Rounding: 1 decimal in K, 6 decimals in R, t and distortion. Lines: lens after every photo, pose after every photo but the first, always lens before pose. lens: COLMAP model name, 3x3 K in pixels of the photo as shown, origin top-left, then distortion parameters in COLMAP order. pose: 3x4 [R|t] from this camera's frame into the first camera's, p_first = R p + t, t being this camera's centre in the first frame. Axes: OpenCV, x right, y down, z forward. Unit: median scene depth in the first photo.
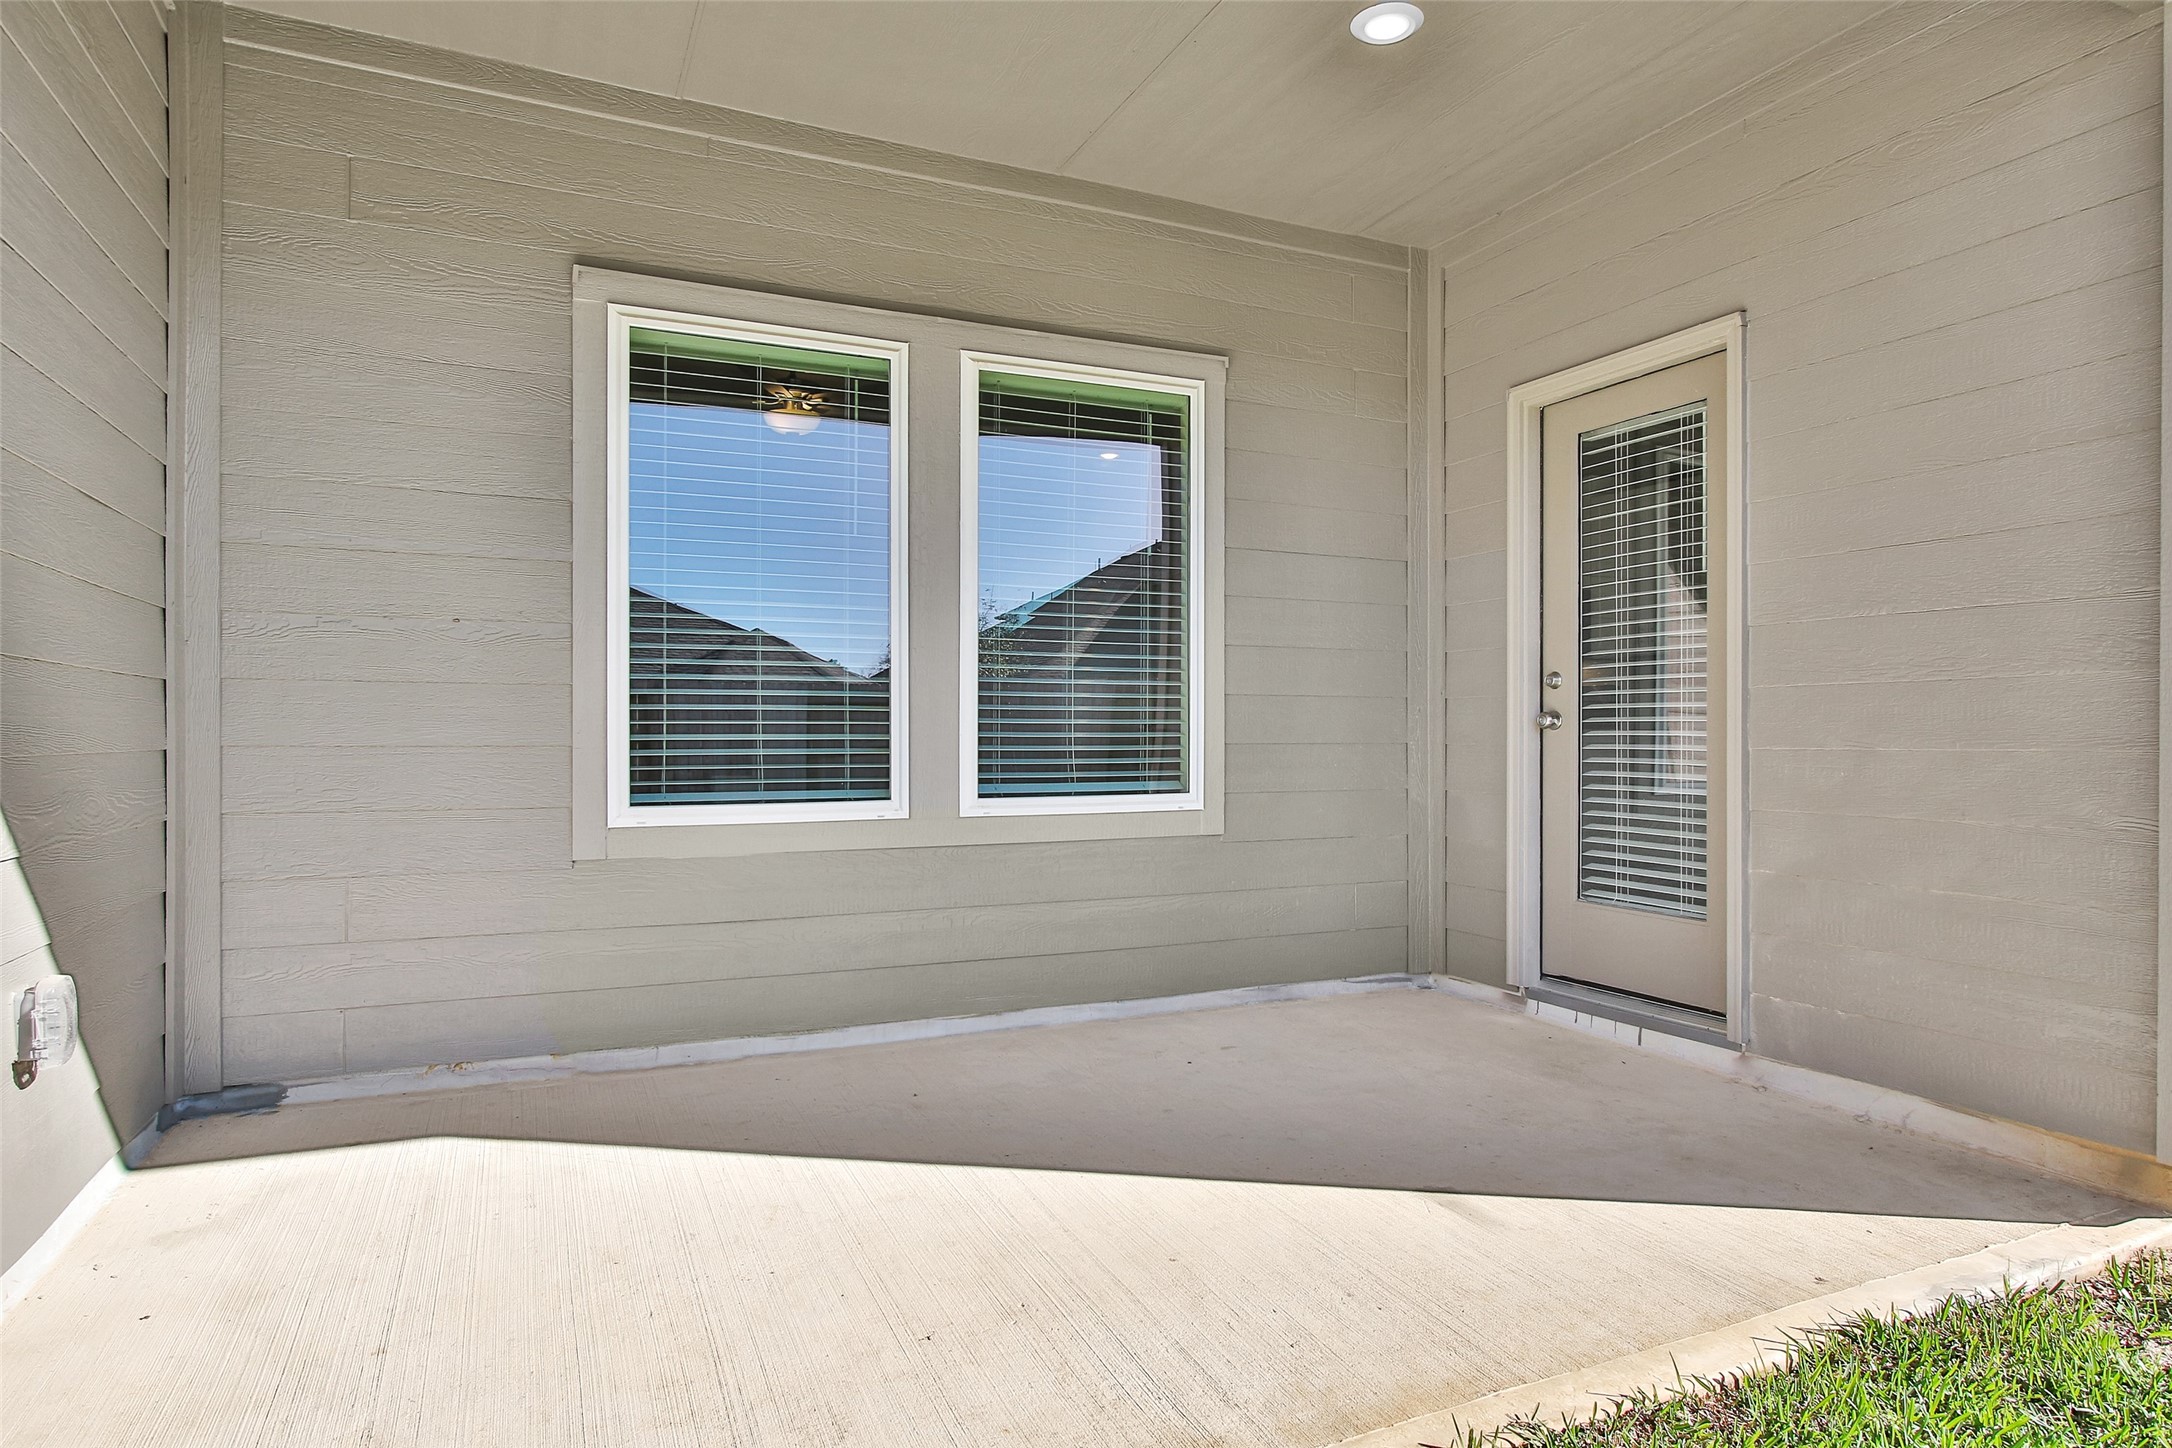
lens RADIAL K [[1269.7, 0, 1087.4], [0, 1269.7, 727.5], [0, 0, 1]] dist [-0.008345, -0.000799]
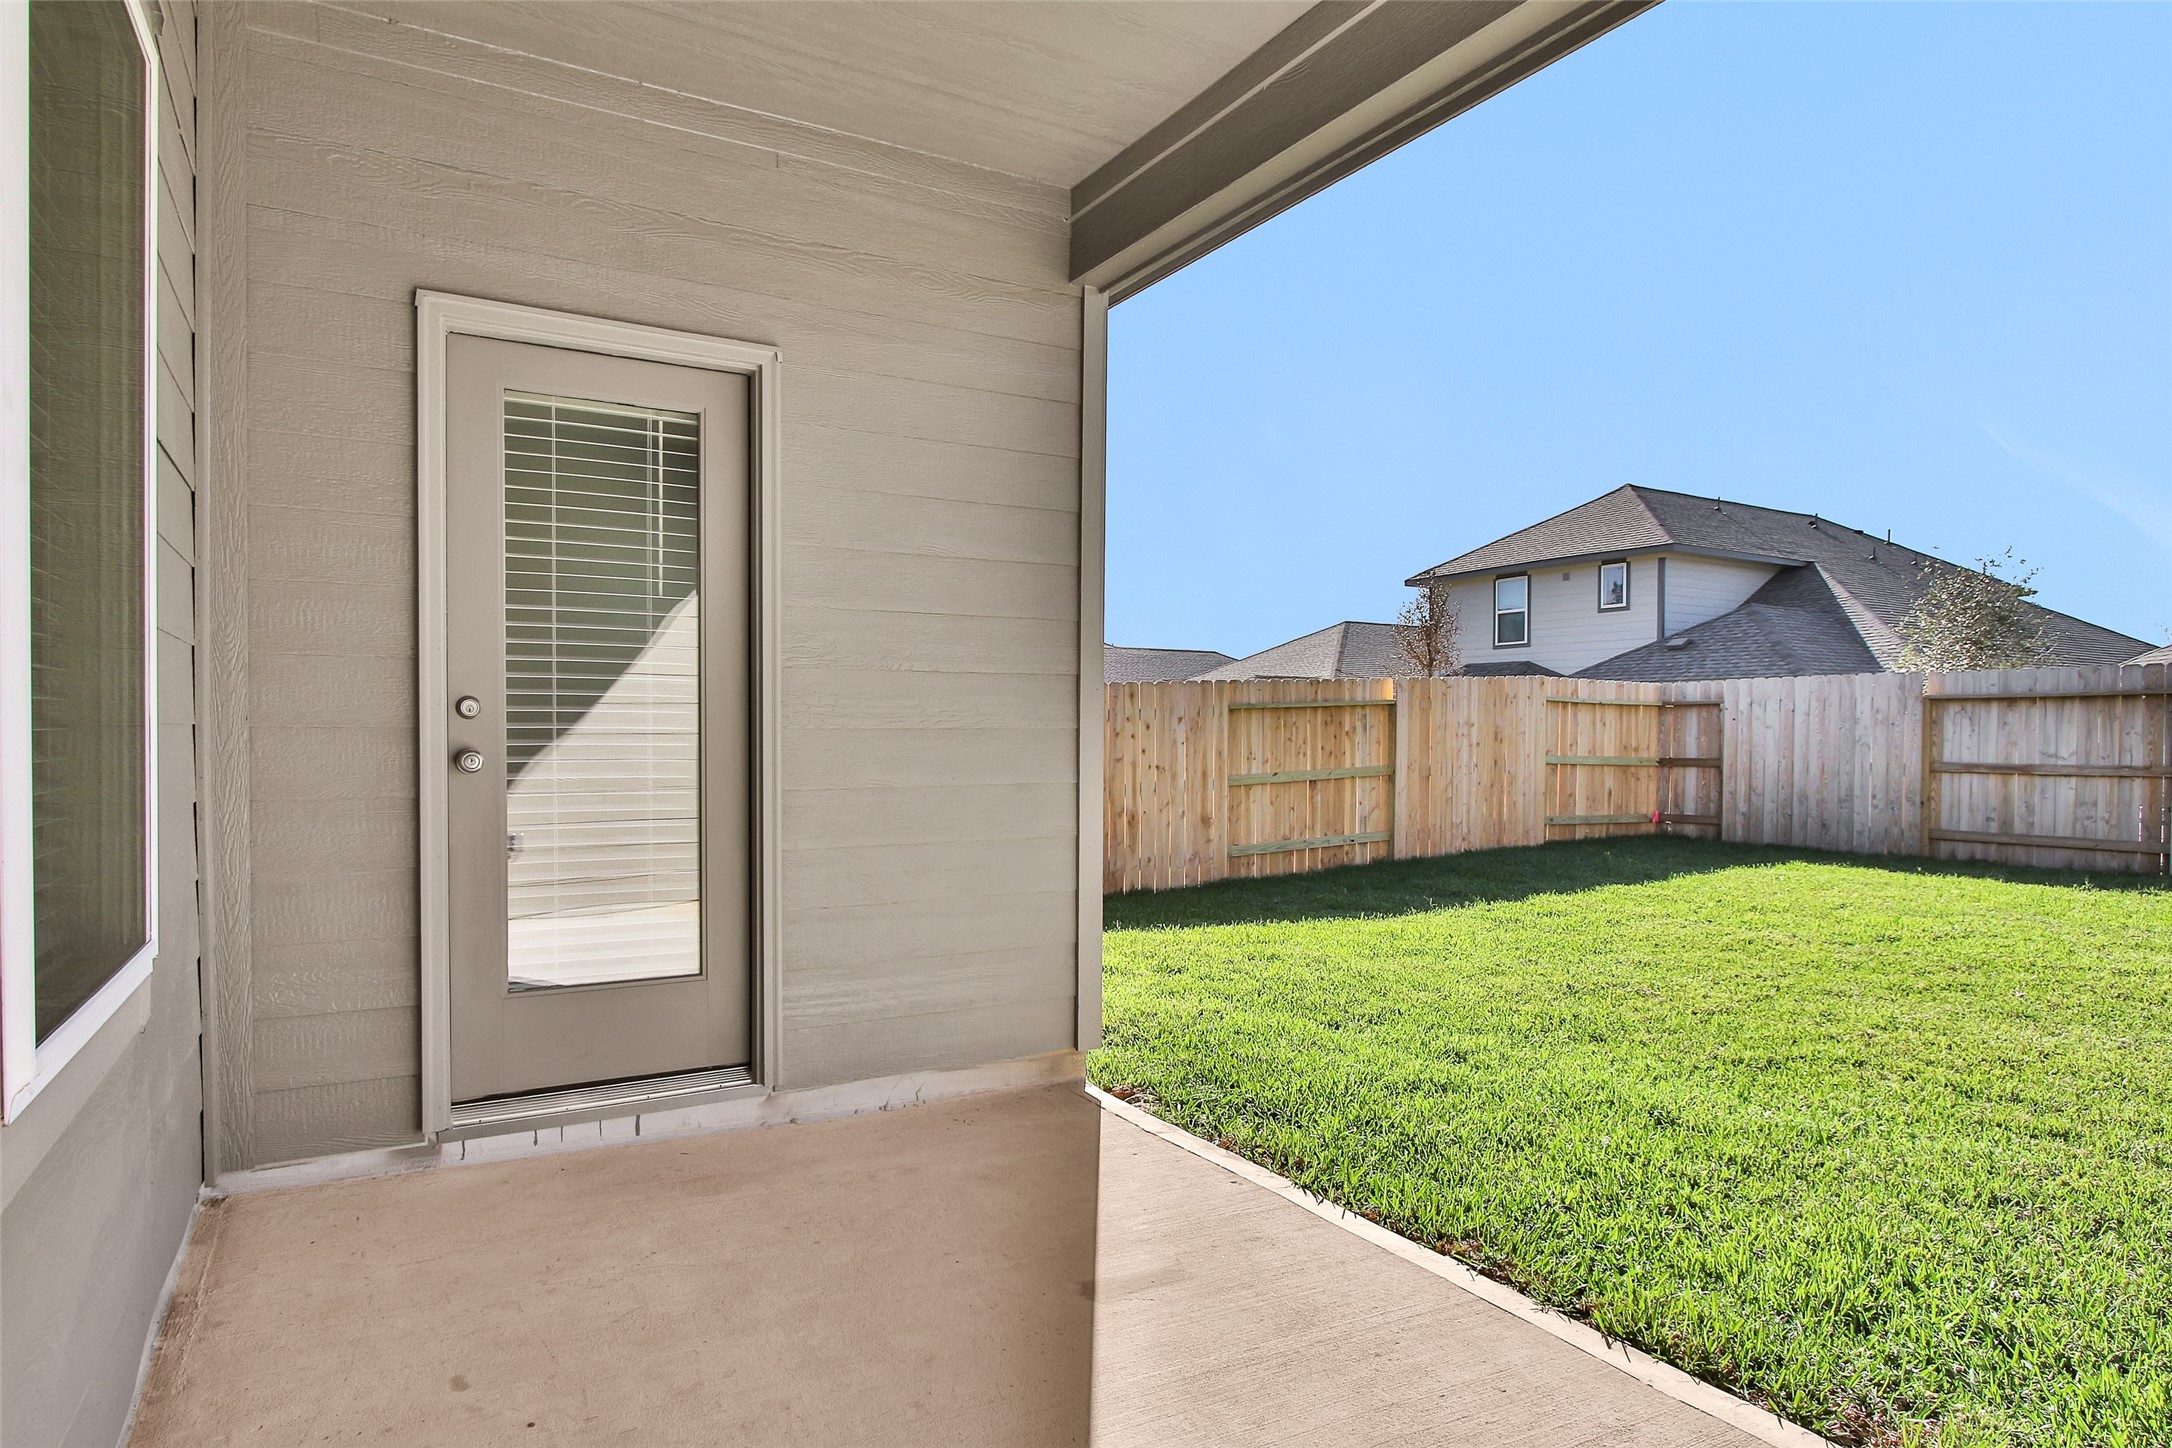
lens RADIAL K [[1269.7, 0, 1092.6], [0, 1269.7, 738.8], [0, 0, 1]] dist [-0.008345, -0.000799]
pose [[-0.103072, 0.002002, 0.994672, -0.421601], [0.002437, 0.999995, -0.001760, -0.007617], [-0.994671, 0.002243, -0.103076, 0.788081]]
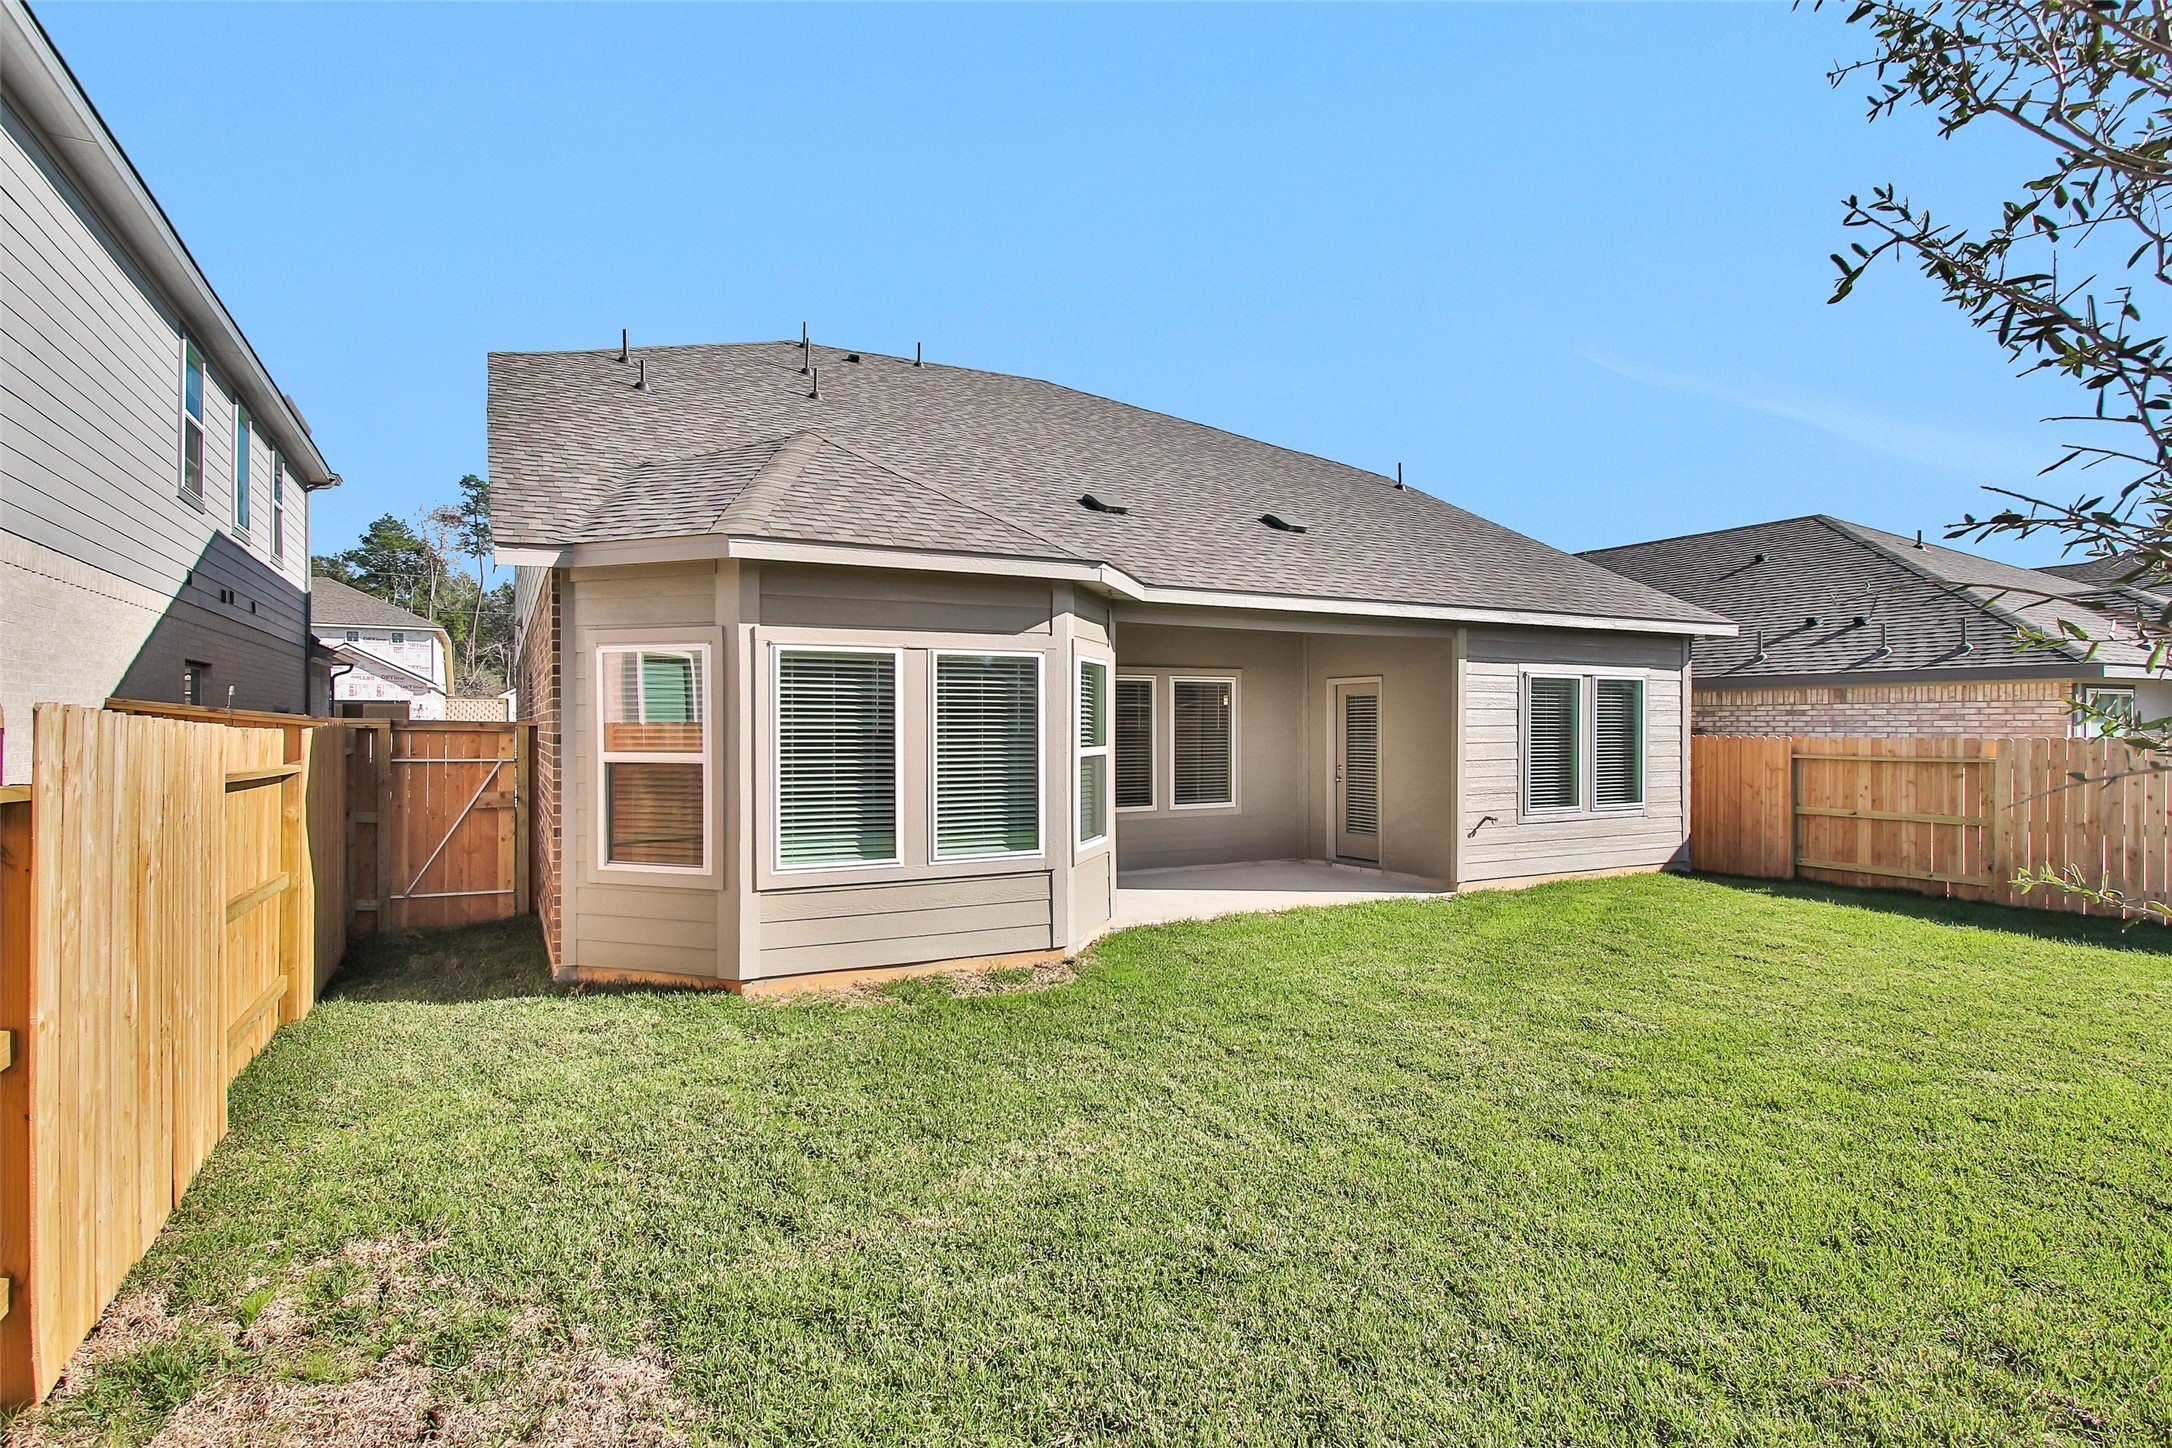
lens RADIAL K [[1115.3, 0, 1068.4], [0, 1115.3, 730.4], [0, 0, 1]] dist [-0.017990, 0.002921]
pose [[0.999029, -0.003498, 0.043924, -0.523309], [0.003302, 0.999984, 0.004527, -0.165953], [-0.043939, -0.004377, 0.999025, -2.090374]]
